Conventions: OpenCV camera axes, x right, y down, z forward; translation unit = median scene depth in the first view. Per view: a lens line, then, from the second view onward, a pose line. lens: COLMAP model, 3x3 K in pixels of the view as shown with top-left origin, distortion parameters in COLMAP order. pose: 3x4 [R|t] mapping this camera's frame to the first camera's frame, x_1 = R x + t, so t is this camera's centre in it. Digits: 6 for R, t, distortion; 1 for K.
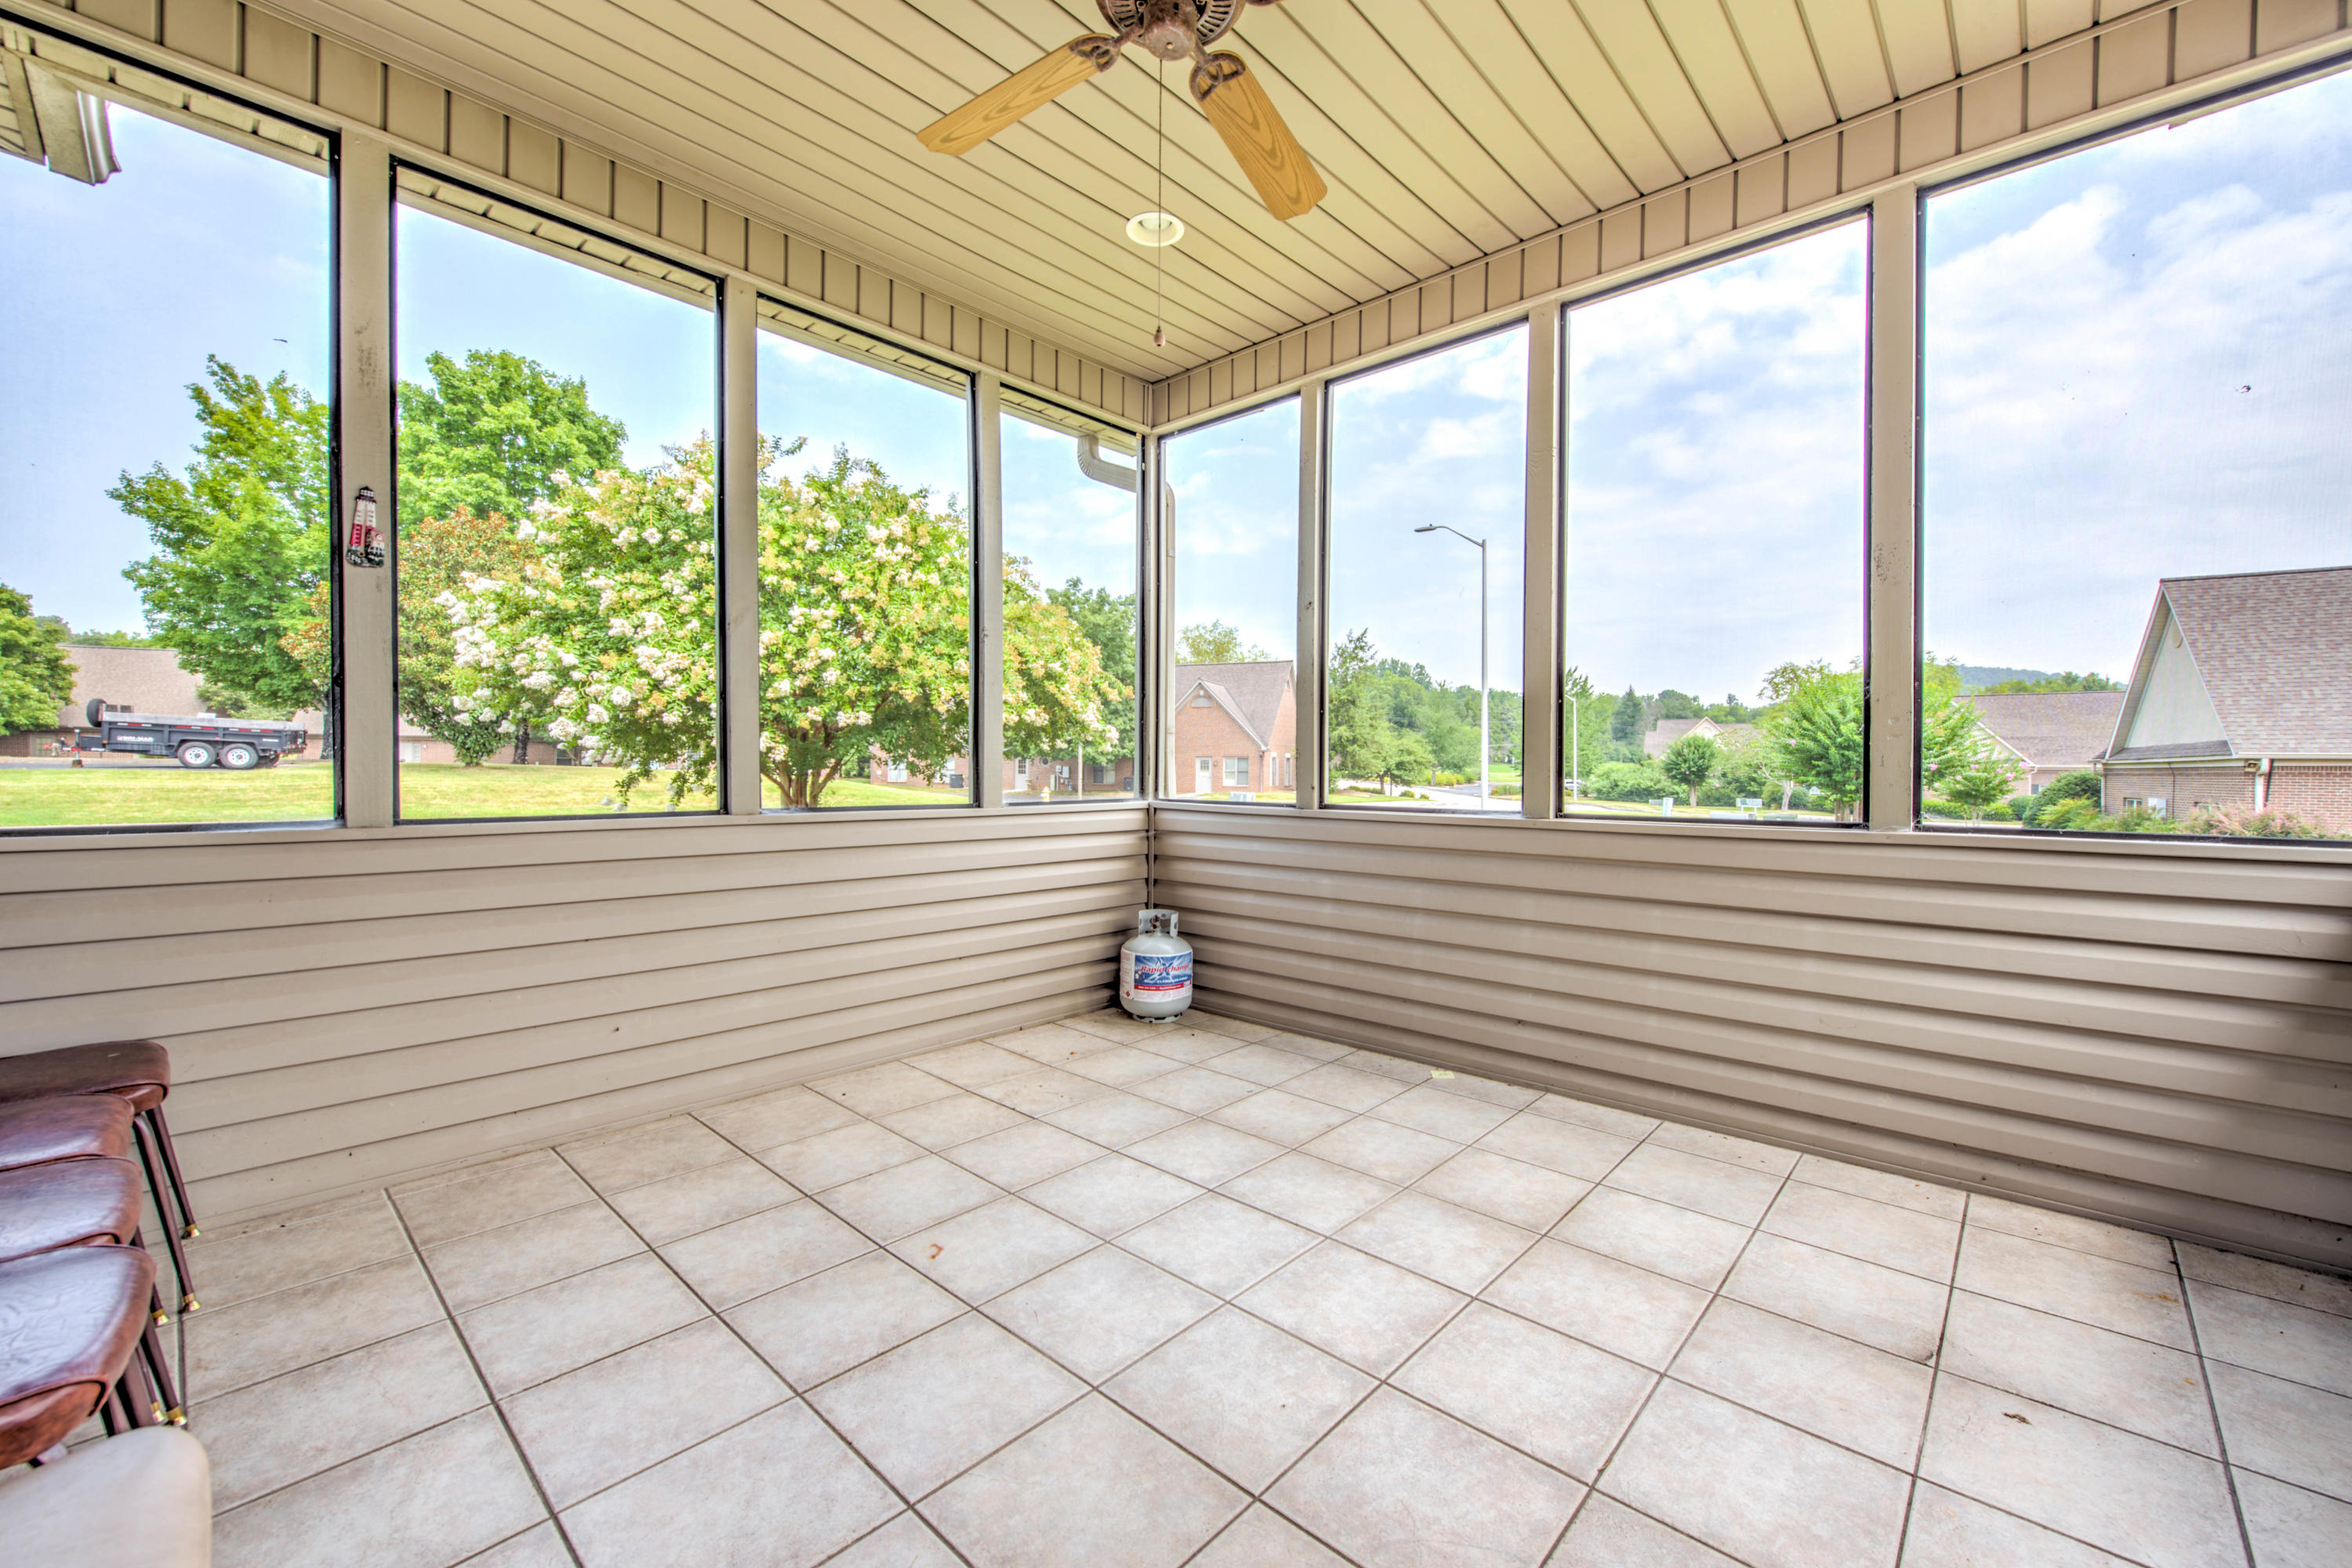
lens RADIAL K [[939.7, 0, 1188.0], [0, 939.7, 780.3], [0, 0, 1]] dist [-0.000315, -0.000738]
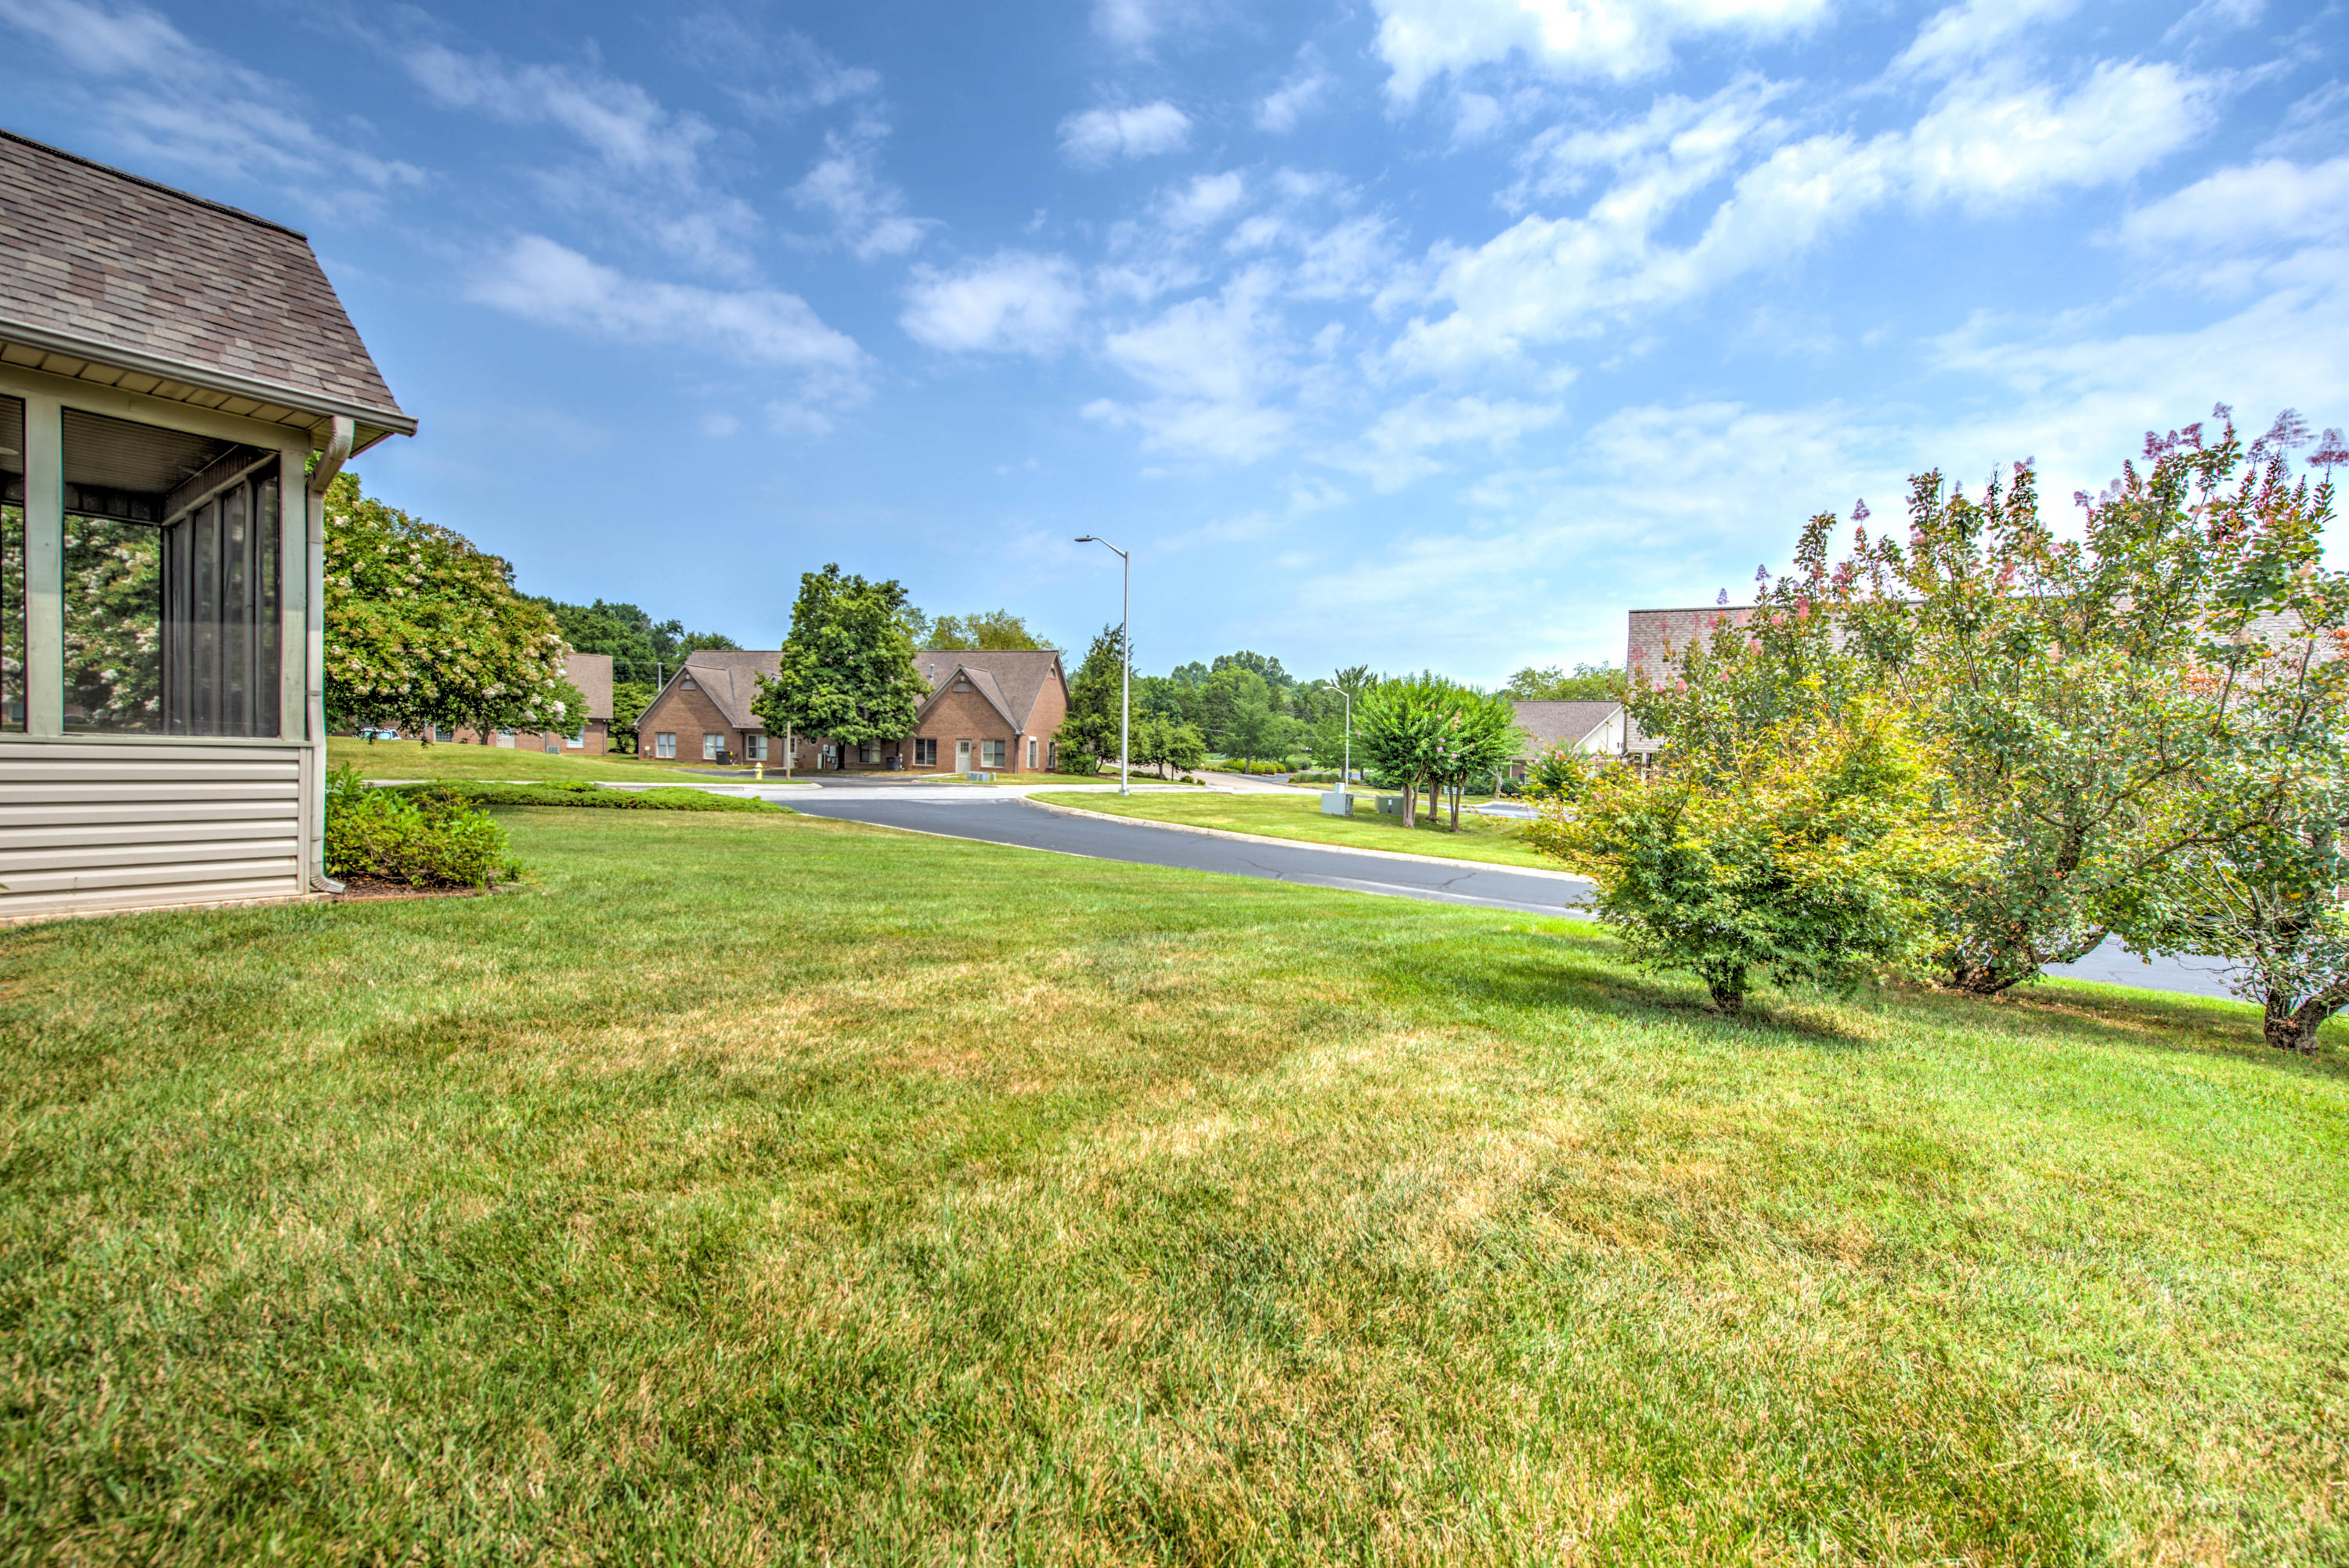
lens RADIAL K [[938.4, 0, 1186.5], [0, 938.4, 780.3], [0, 0, 1]] dist [-0.000315, -0.000738]
pose [[0.991394, 0.015735, 0.129962, 0.128910], [-0.017481, 0.999771, 0.012305, 0.003841], [-0.129738, -0.014471, 0.991443, -0.078798]]
